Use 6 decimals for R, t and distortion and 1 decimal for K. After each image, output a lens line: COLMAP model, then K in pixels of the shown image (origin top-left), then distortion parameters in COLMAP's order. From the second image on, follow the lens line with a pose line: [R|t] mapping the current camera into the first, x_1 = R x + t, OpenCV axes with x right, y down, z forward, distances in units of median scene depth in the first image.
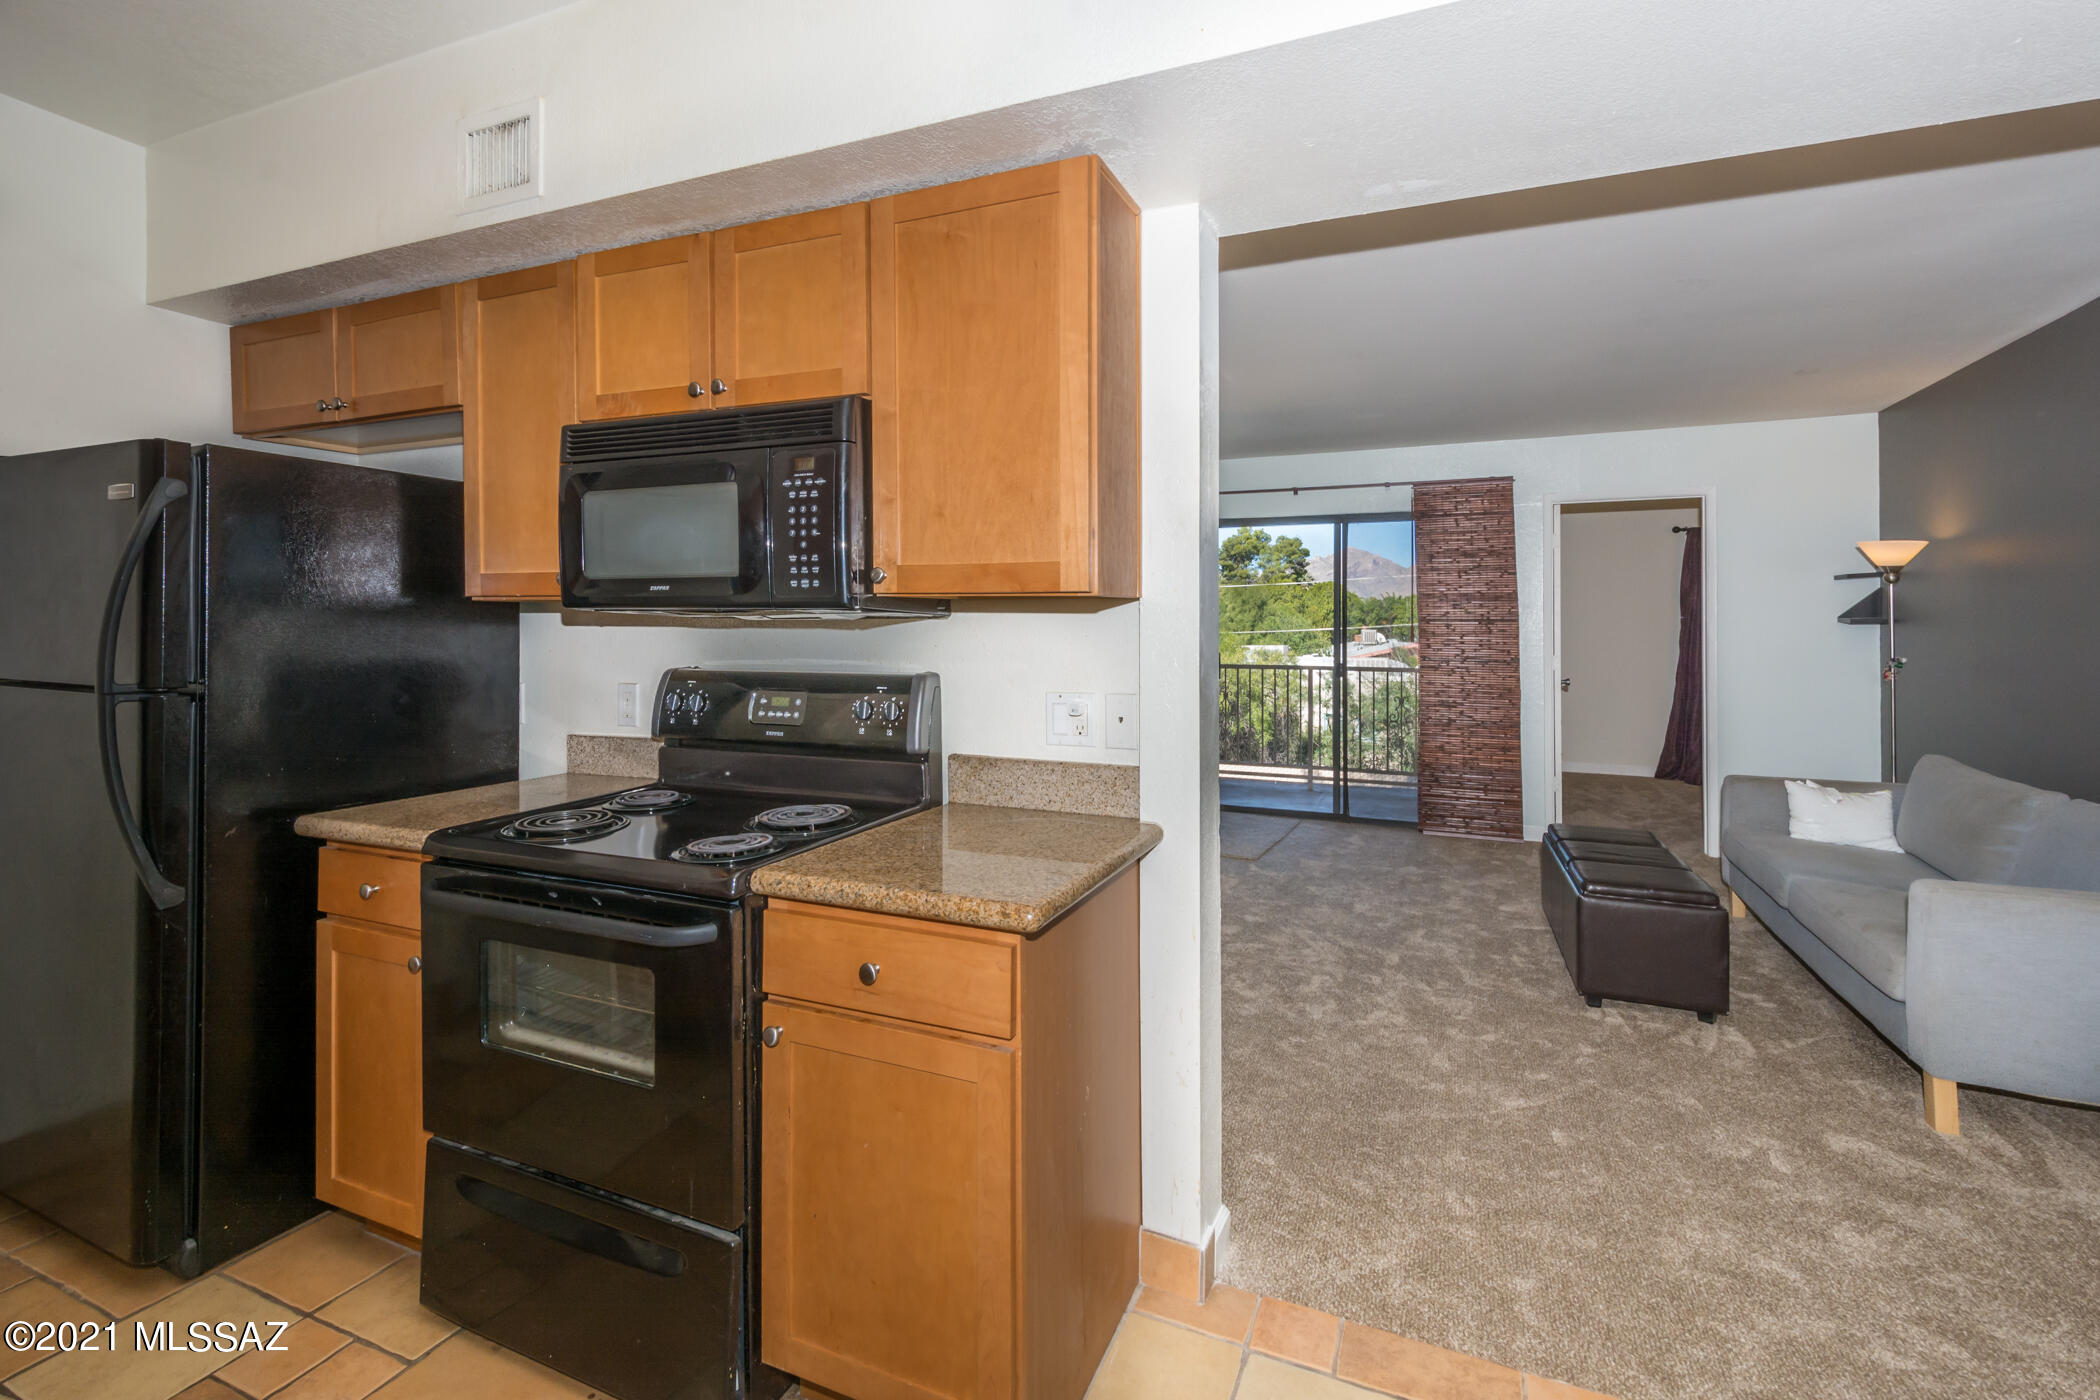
lens RADIAL K [[941.2, 0, 1046.9], [0, 941.2, 625.1], [0, 0, 1]] dist [0.015005, -0.000588]
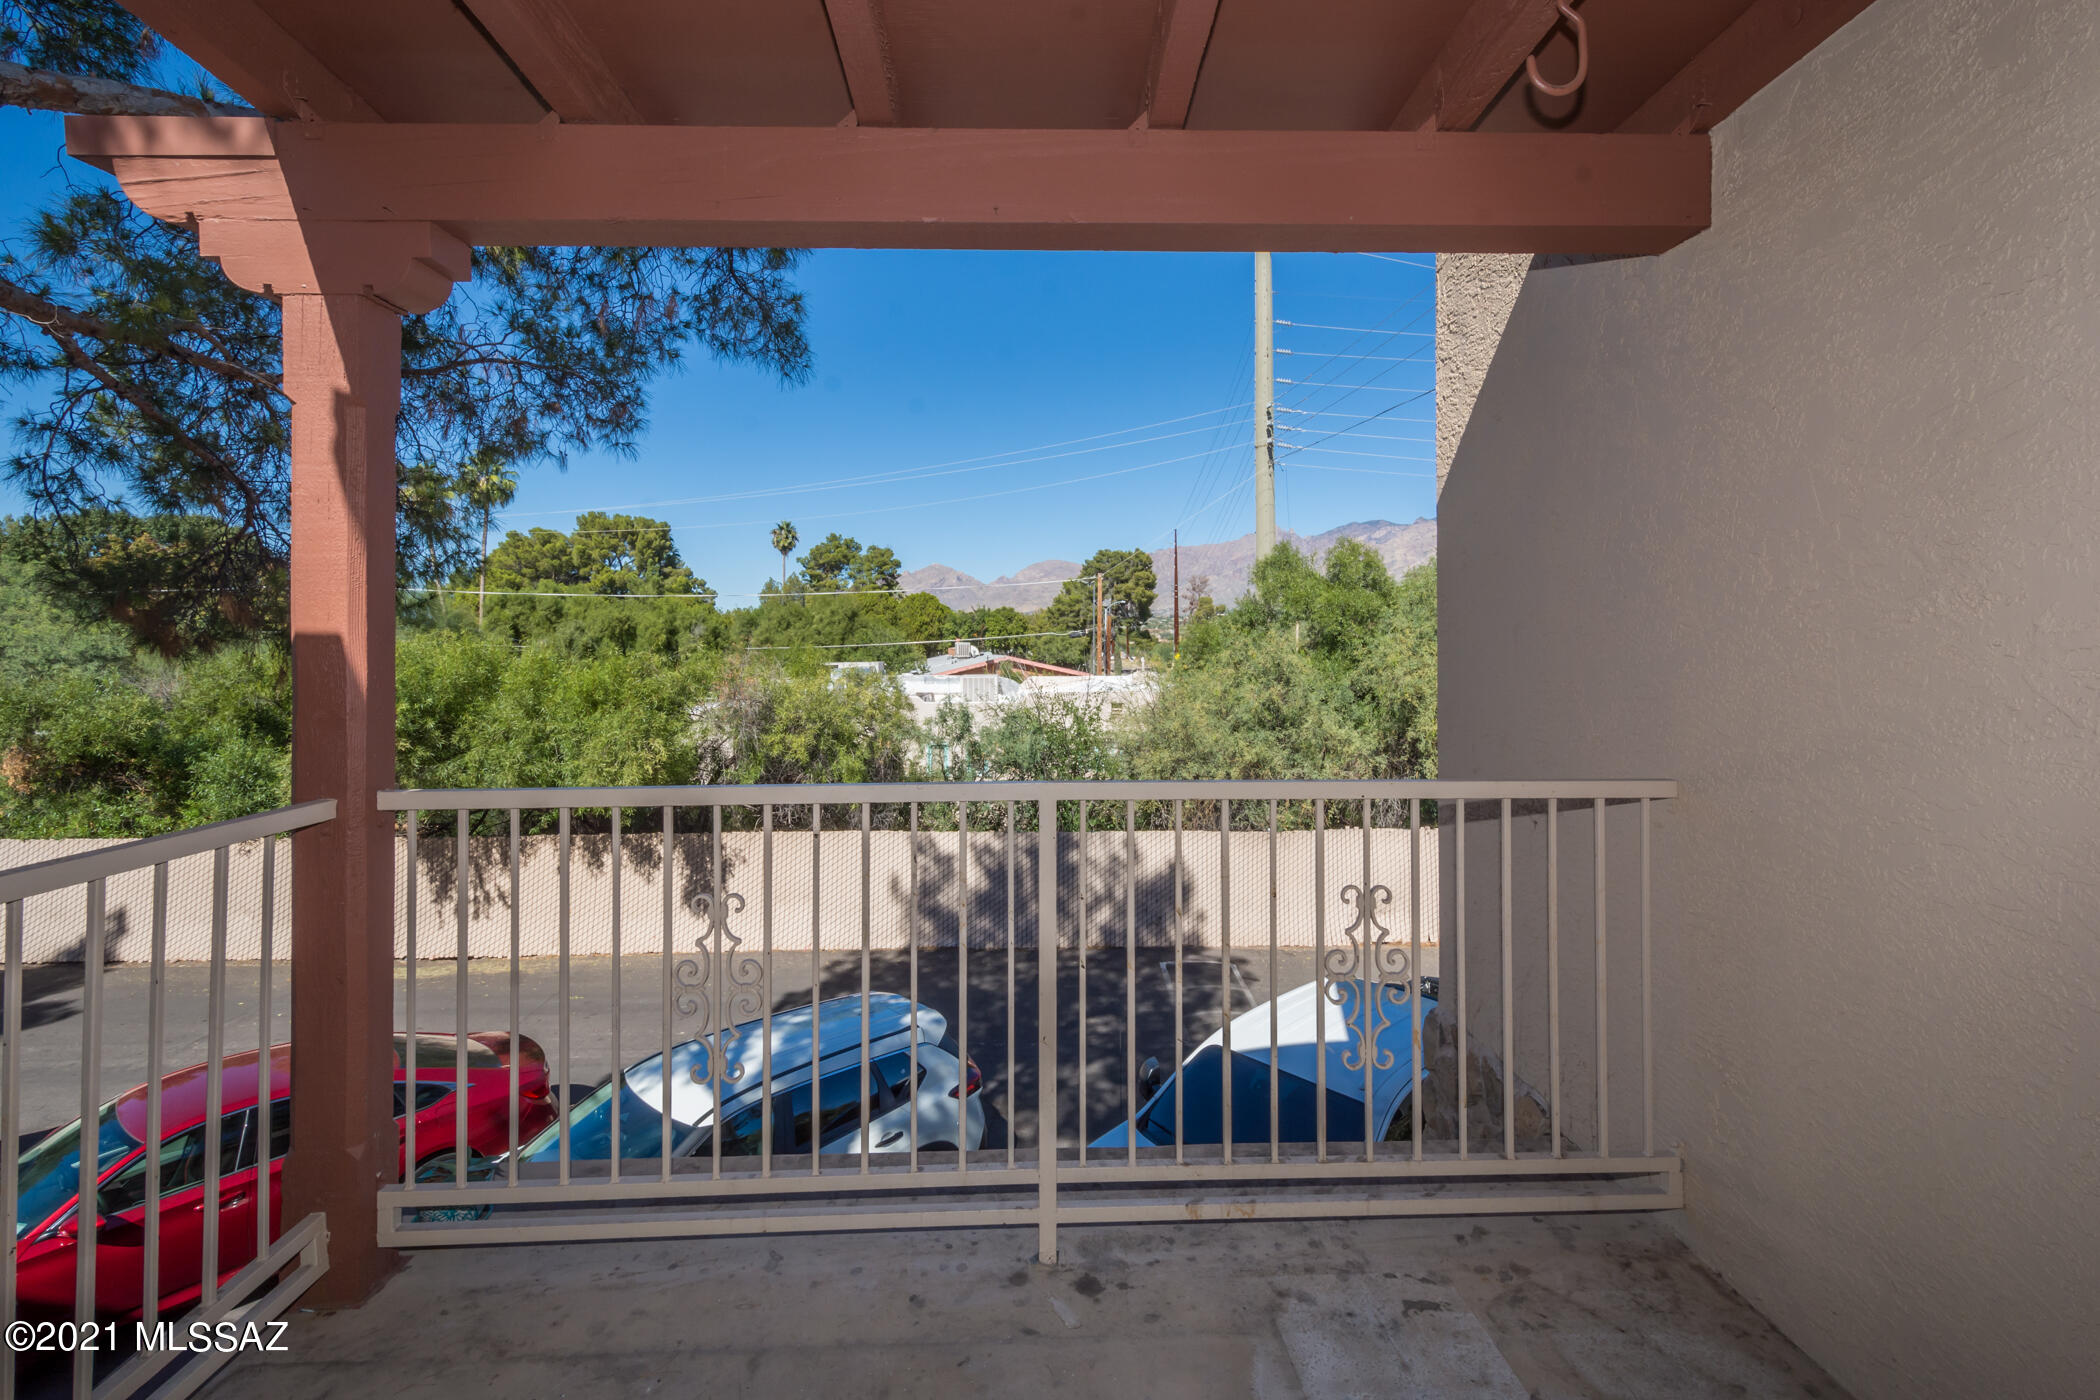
lens RADIAL K [[940.3, 0, 1057.7], [0, 940.3, 641.8], [0, 0, 1]] dist [0.013595, -0.000375]
pose [[0.905105, -0.006979, 0.425131, 0.649397], [0.005570, 0.999974, 0.004558, 0.011638], [-0.425152, -0.001757, 0.905120, 2.846974]]
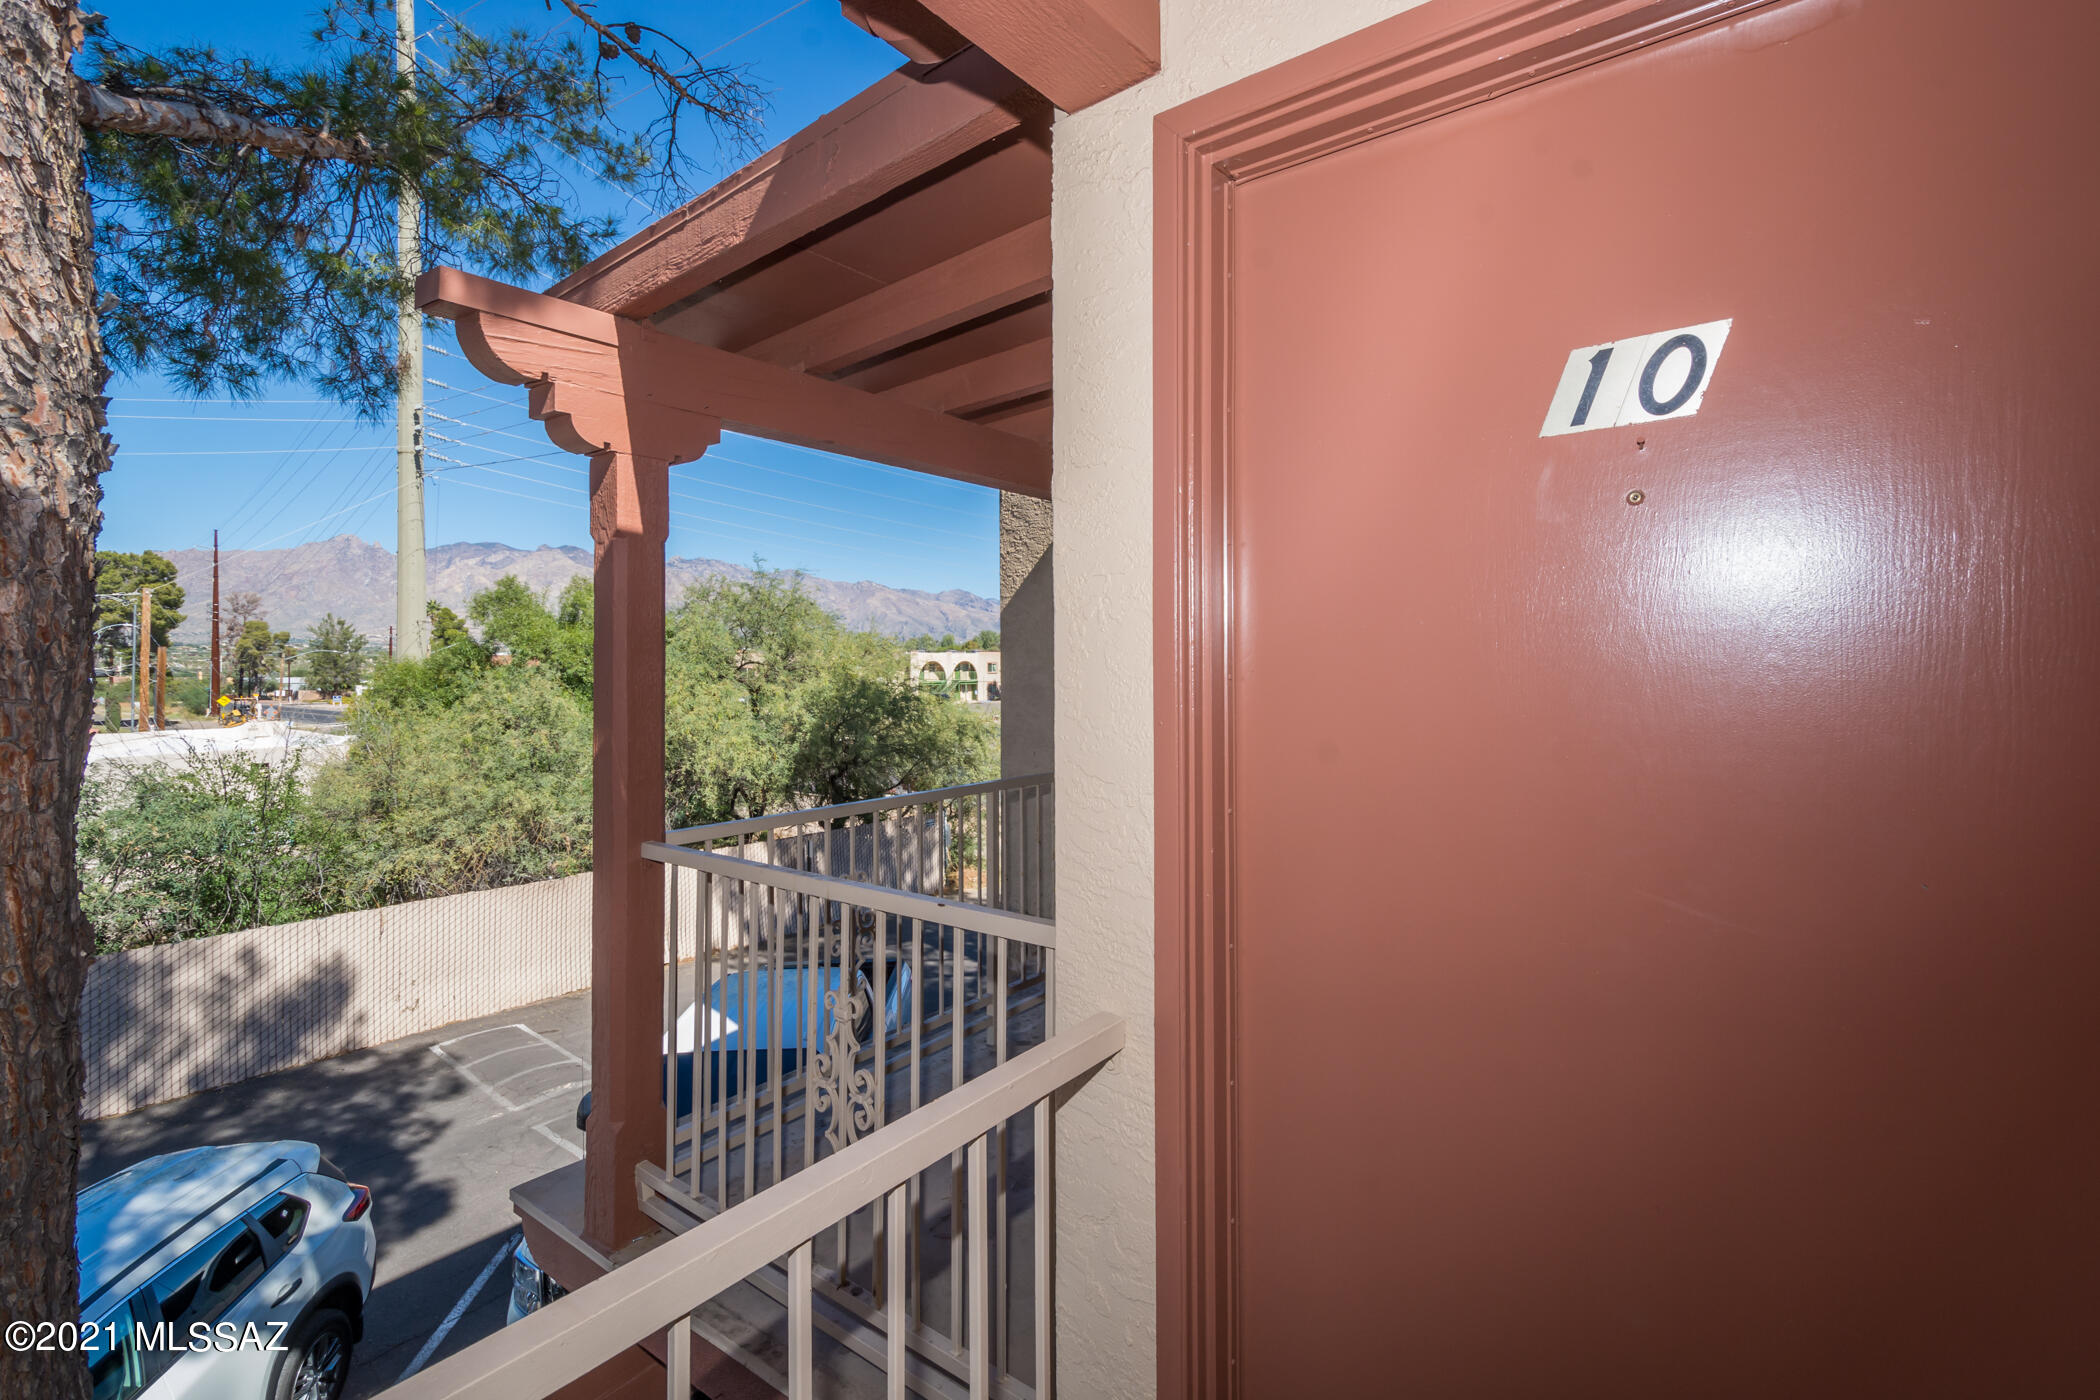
lens RADIAL K [[932.1, 0, 1092.3], [0, 932.1, 656.5], [0, 0, 1]] dist [-0.000557, -0.000761]
pose [[0.231522, 0.009204, 0.972786, -0.588345], [0.006604, 0.999917, -0.011033, -0.057669], [-0.972807, 0.008979, 0.231442, 3.168916]]
